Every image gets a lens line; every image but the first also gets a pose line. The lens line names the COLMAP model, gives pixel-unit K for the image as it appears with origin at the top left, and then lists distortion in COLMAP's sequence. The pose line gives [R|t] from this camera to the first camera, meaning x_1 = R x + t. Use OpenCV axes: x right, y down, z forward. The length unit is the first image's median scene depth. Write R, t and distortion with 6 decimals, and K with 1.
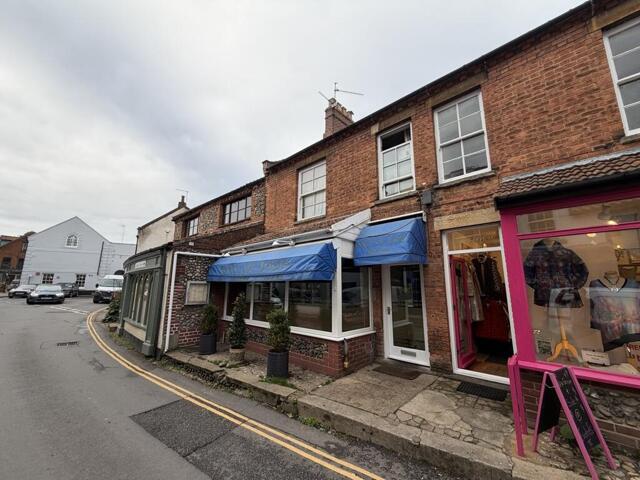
lens RADIAL K [[255.1, 0, 320.0], [0, 255.1, 240.0], [0, 0, 1]] dist [0.007055, 0.000051]
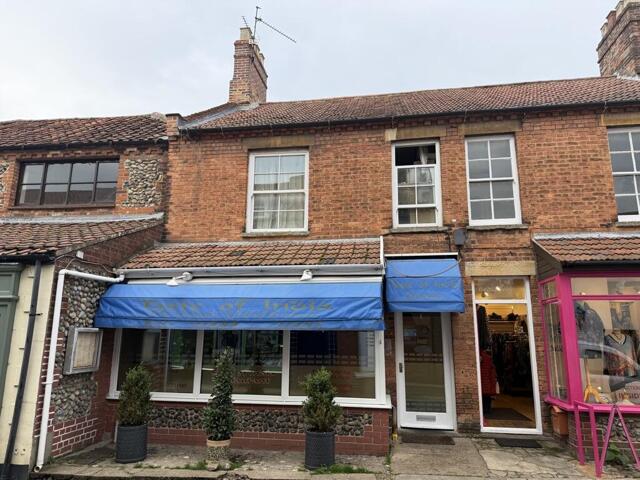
lens RADIAL K [[446.7, 0, 320.0], [0, 446.7, 240.0], [0, 0, 1]] dist [0.100510, -0.130958]
pose [[0.830308, 0.116230, 0.545050, -0.838965], [-0.106858, 0.993067, -0.048985, -0.029263], [-0.546965, -0.017570, 0.836971, -0.048778]]
